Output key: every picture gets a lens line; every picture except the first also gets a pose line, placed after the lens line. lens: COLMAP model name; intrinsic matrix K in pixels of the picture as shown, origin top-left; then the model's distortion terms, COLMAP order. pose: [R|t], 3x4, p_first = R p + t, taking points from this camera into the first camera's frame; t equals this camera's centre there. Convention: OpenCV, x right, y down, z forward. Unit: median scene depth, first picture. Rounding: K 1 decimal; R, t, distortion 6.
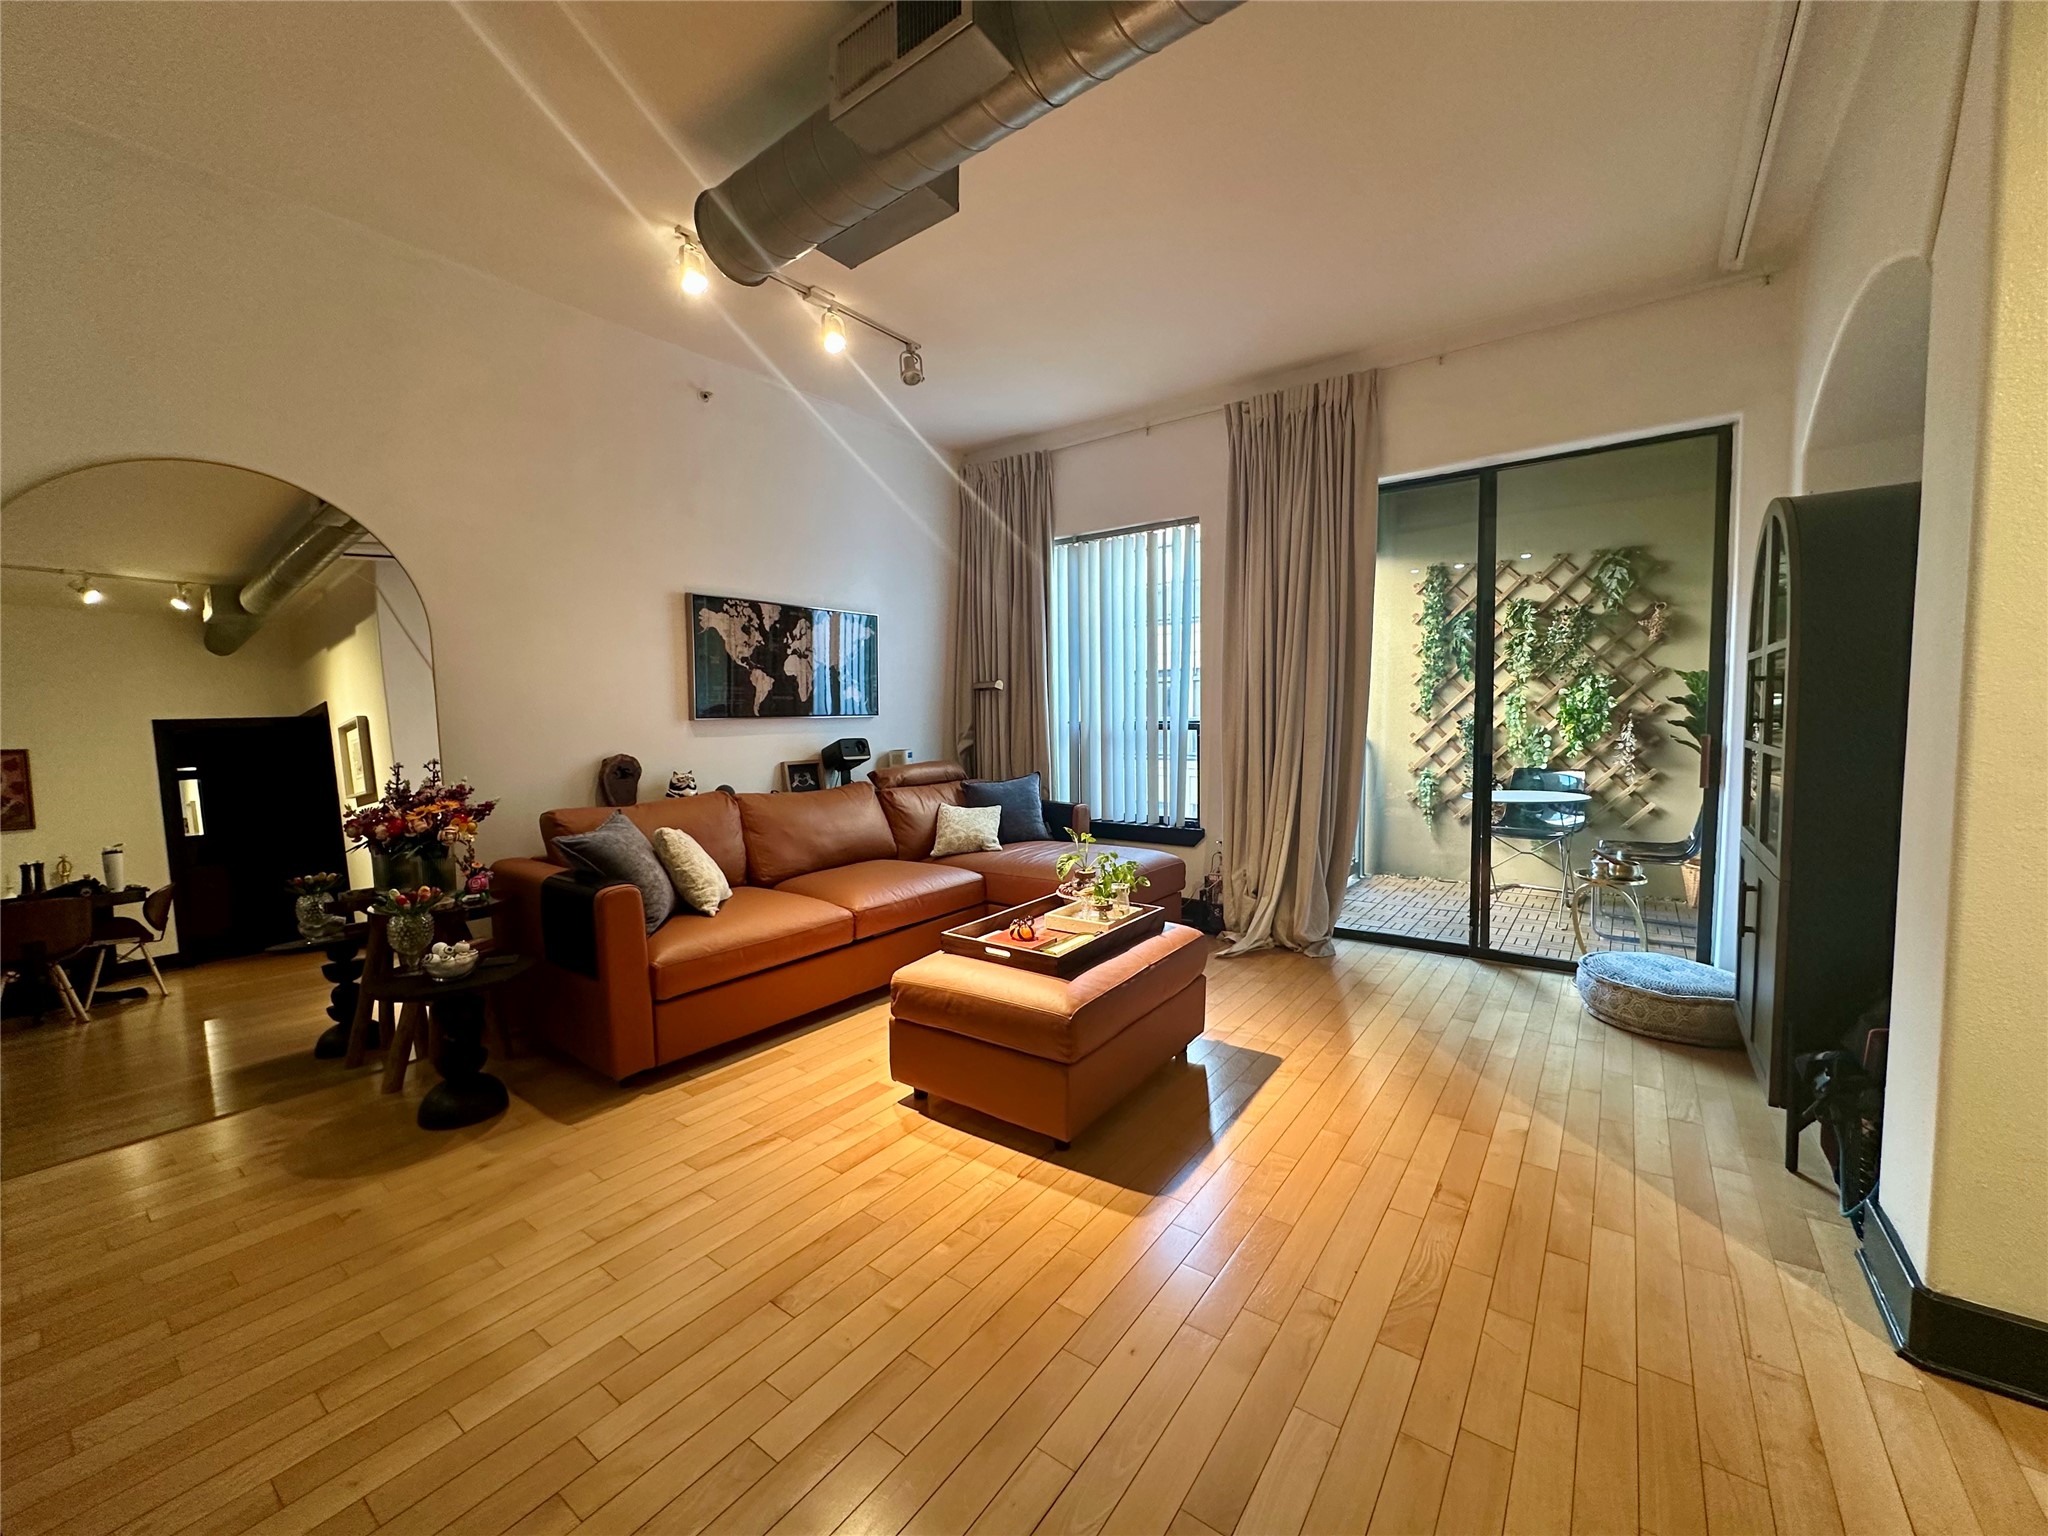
lens RADIAL K [[812.3, 0, 1027.6], [0, 812.3, 765.7], [0, 0, 1]] dist [-0.002335, 0.000562]
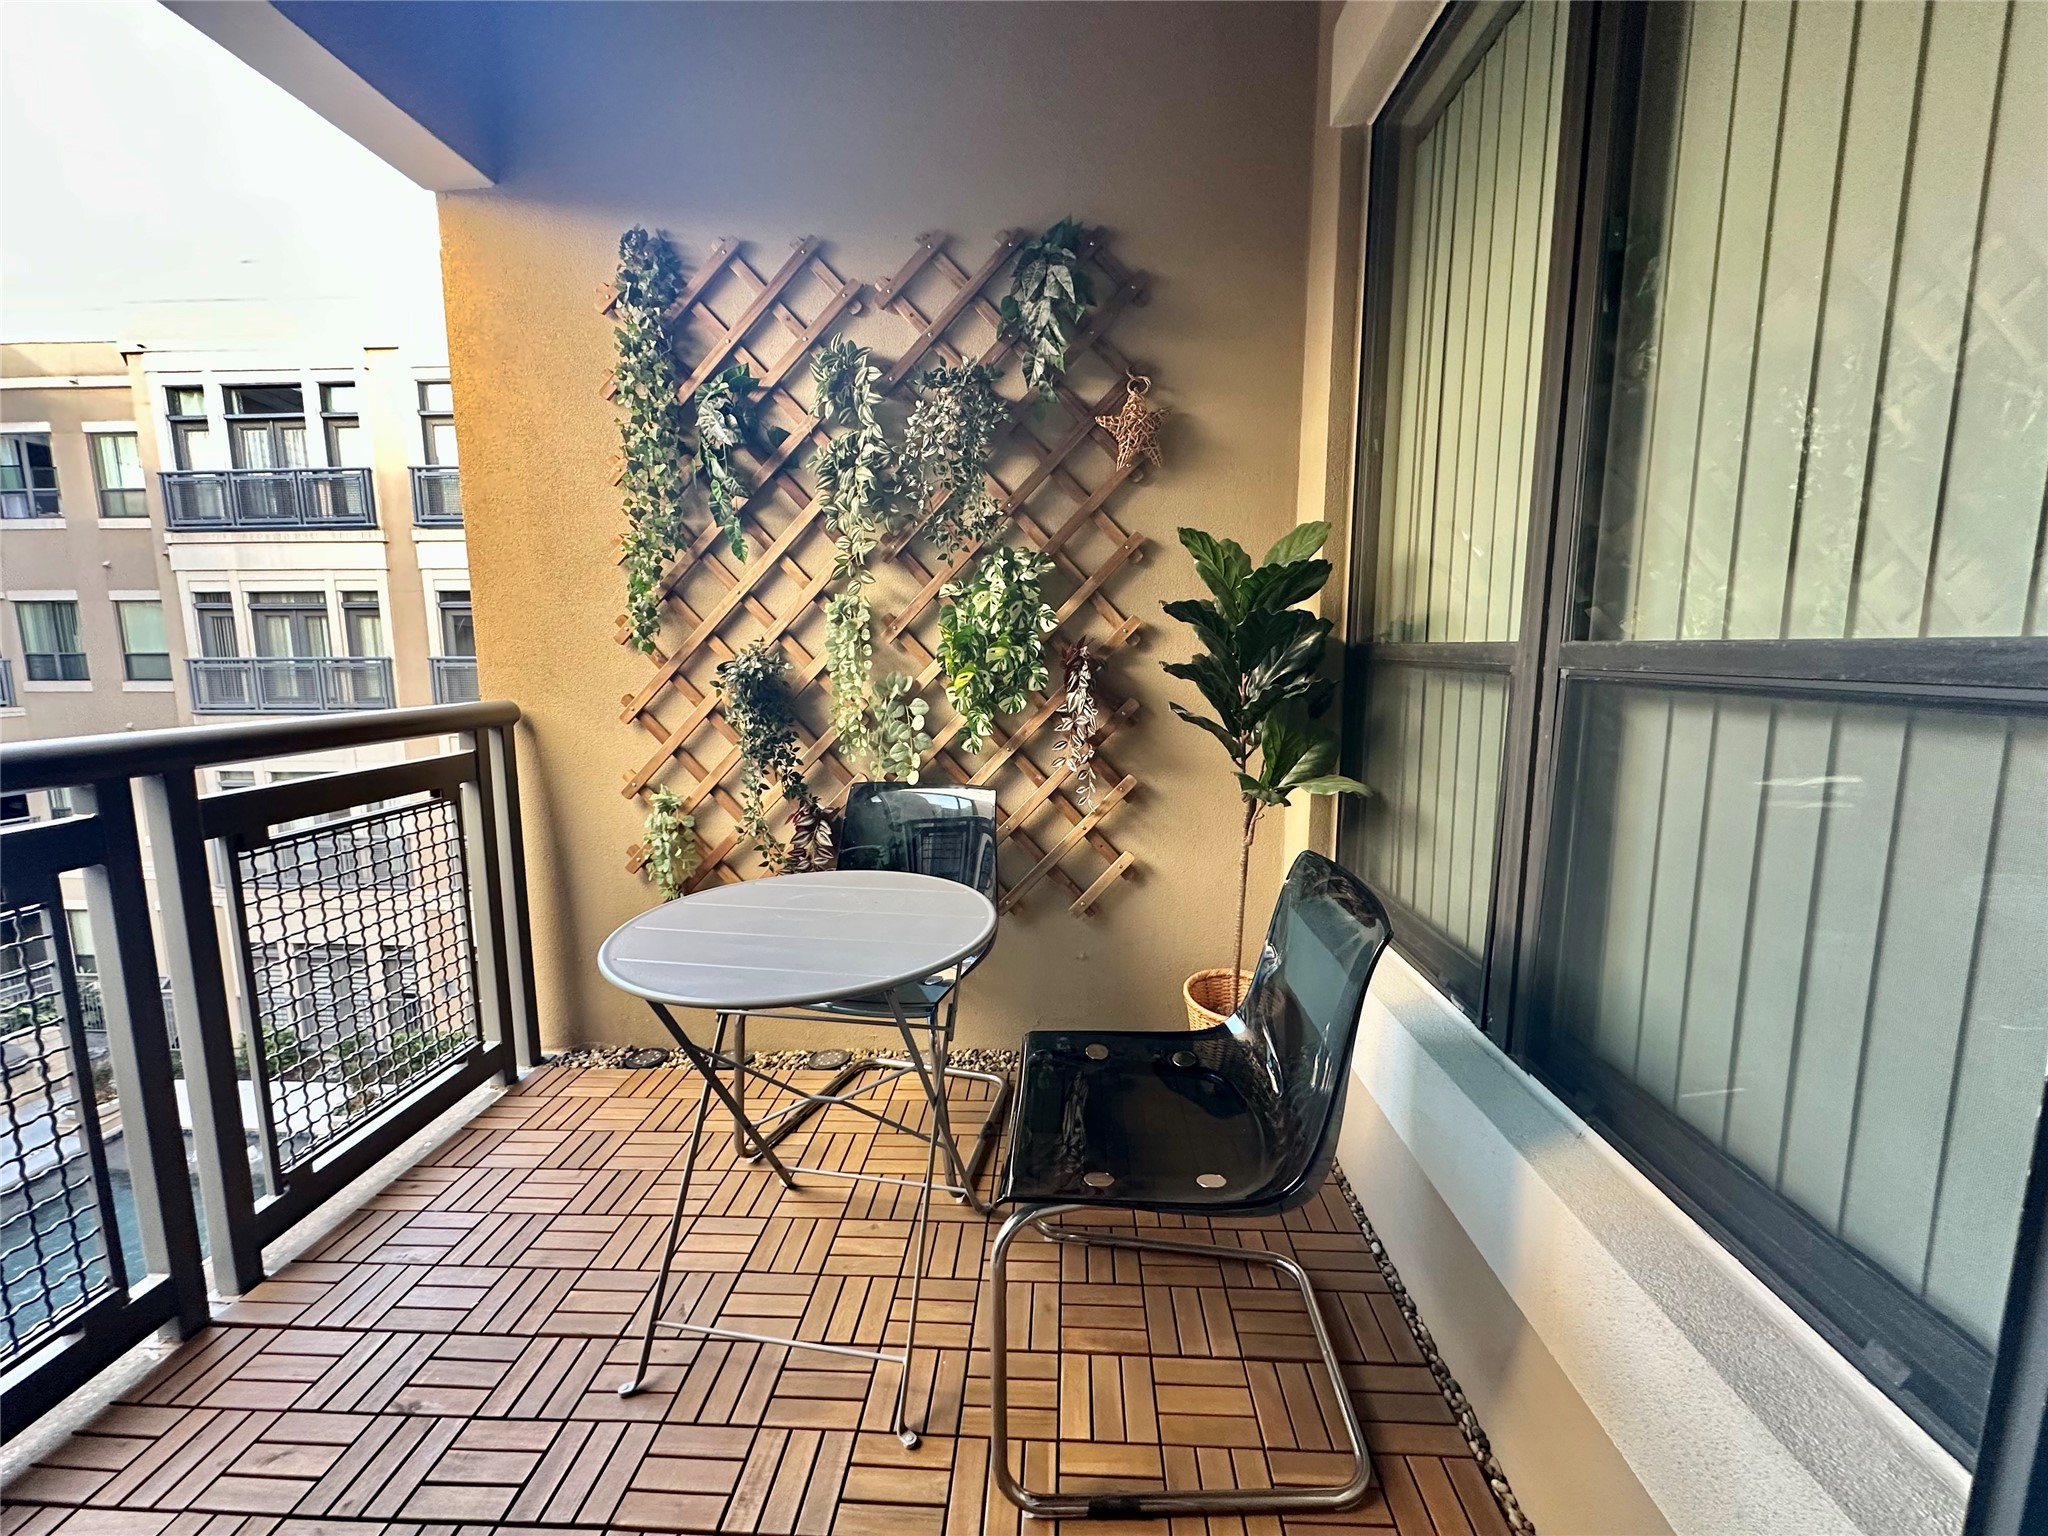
lens RADIAL K [[812.3, 0, 1022.5], [0, 812.3, 761.6], [0, 0, 1]] dist [-0.002335, 0.000562]
pose [[0.834346, -0.063086, 0.547619, 0.515609], [0.025541, 0.996787, 0.075916, -0.040441], [-0.550649, -0.049354, 0.833277, 0.710011]]
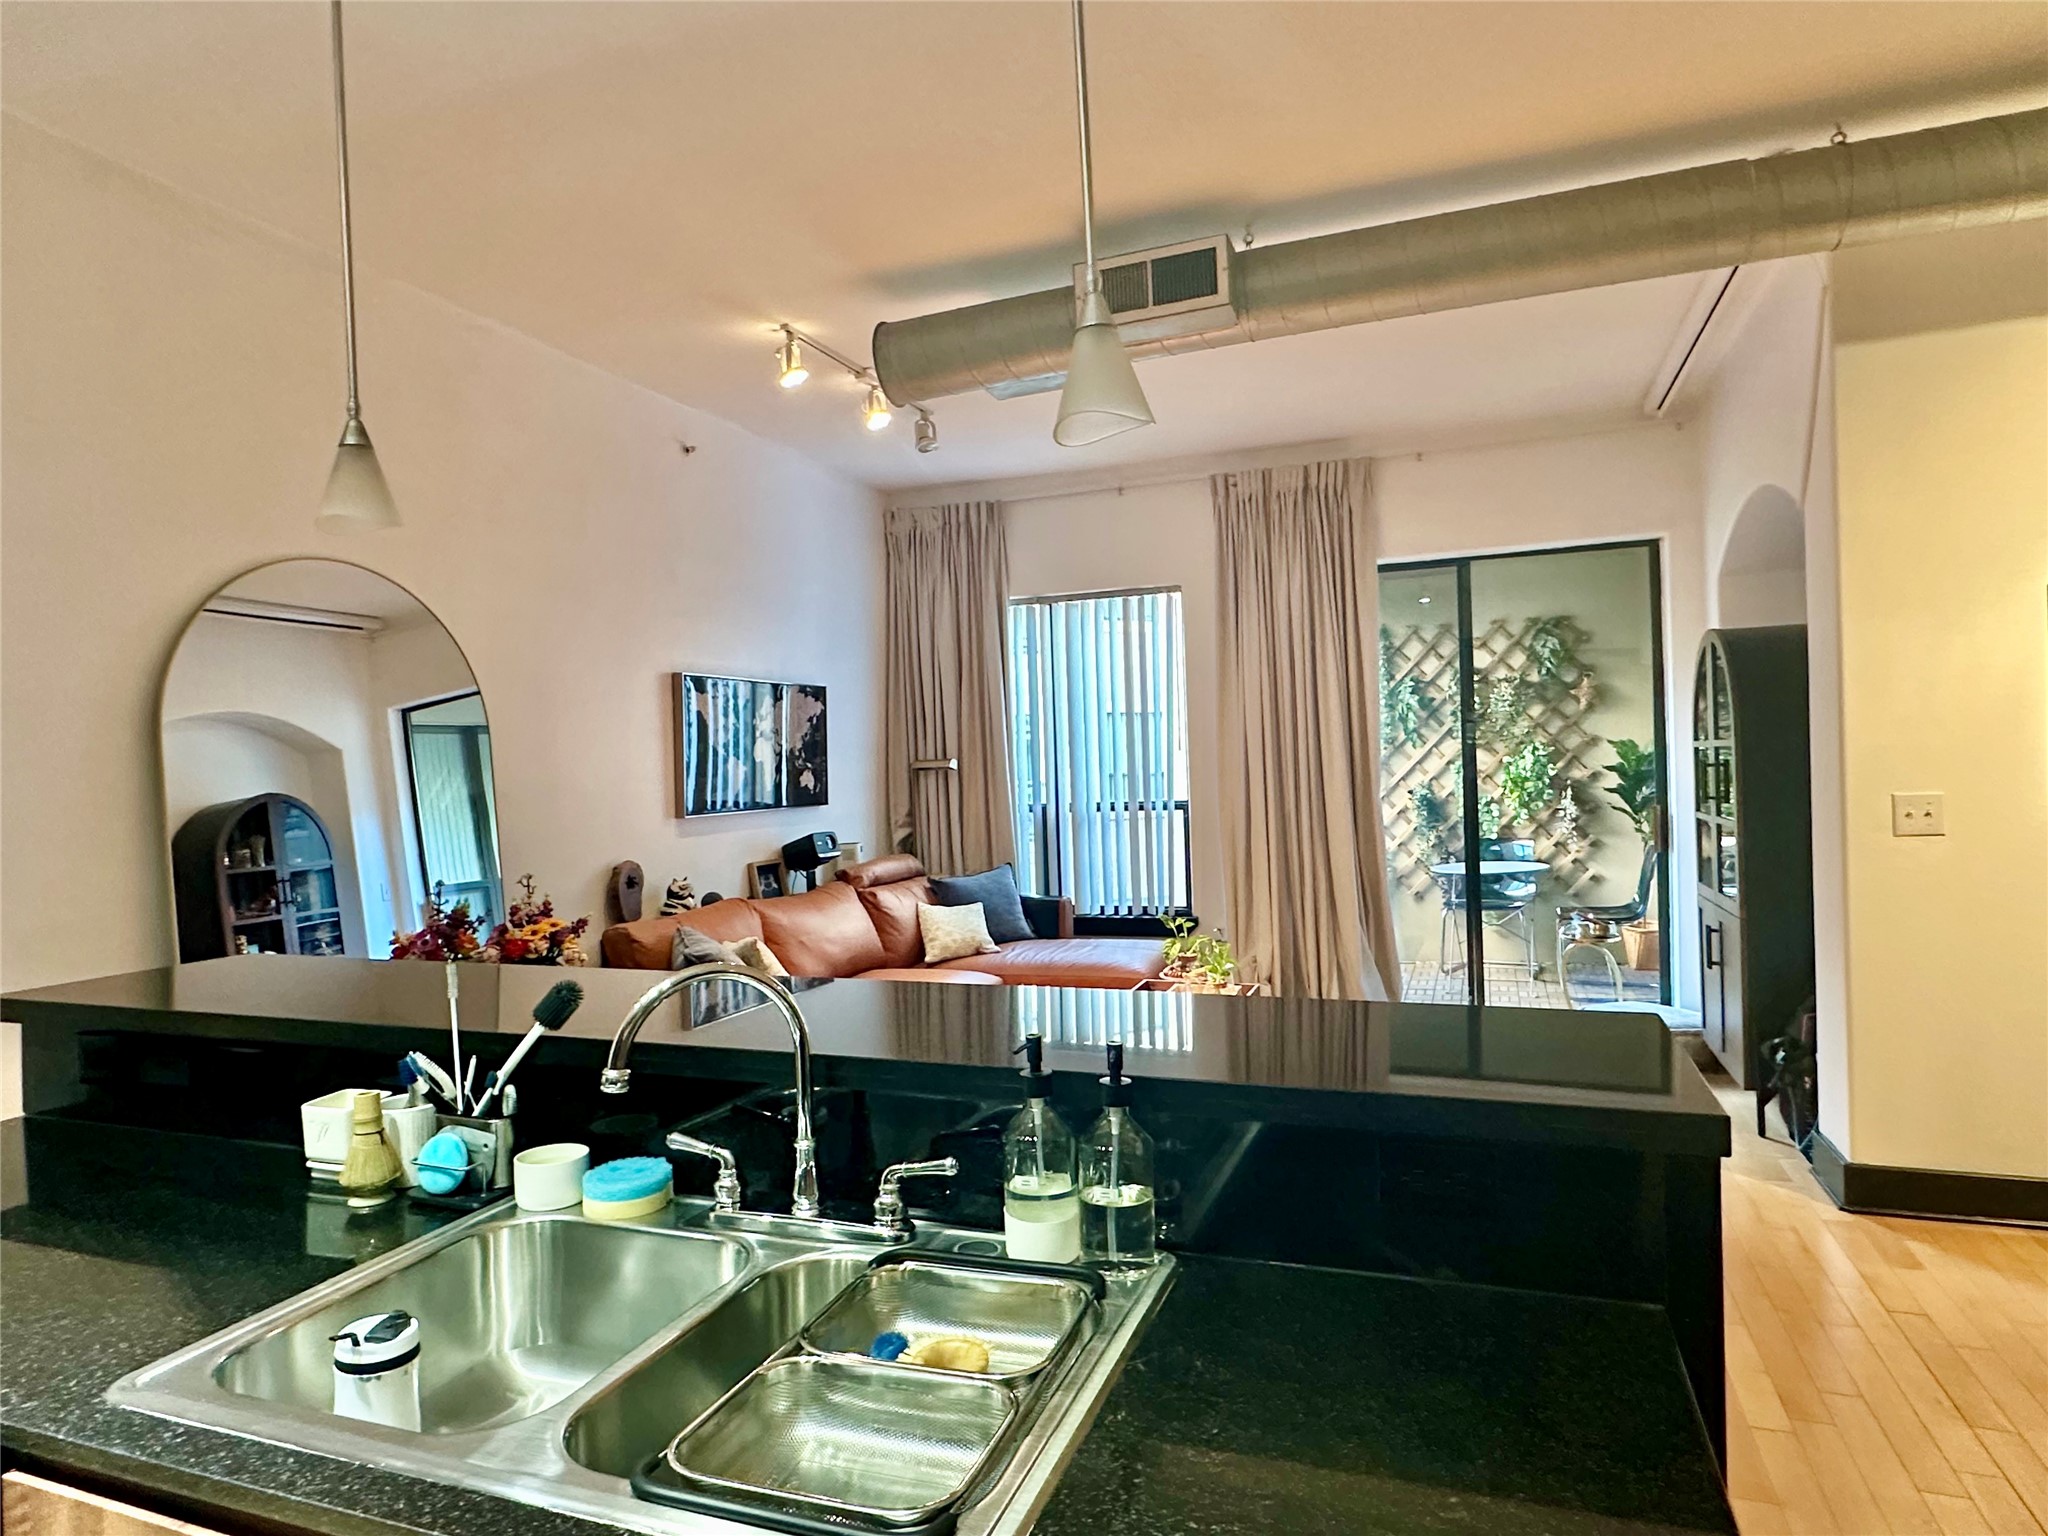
lens RADIAL K [[1189.3, 0, 1038.4], [0, 1189.3, 781.8], [0, 0, 1]] dist [-0.000503, -0.001402]
pose [[0.962133, -0.022017, 0.271688, -0.306609], [0.037929, 0.997850, -0.053455, -0.009904], [-0.269927, 0.061735, 0.960900, -0.252212]]
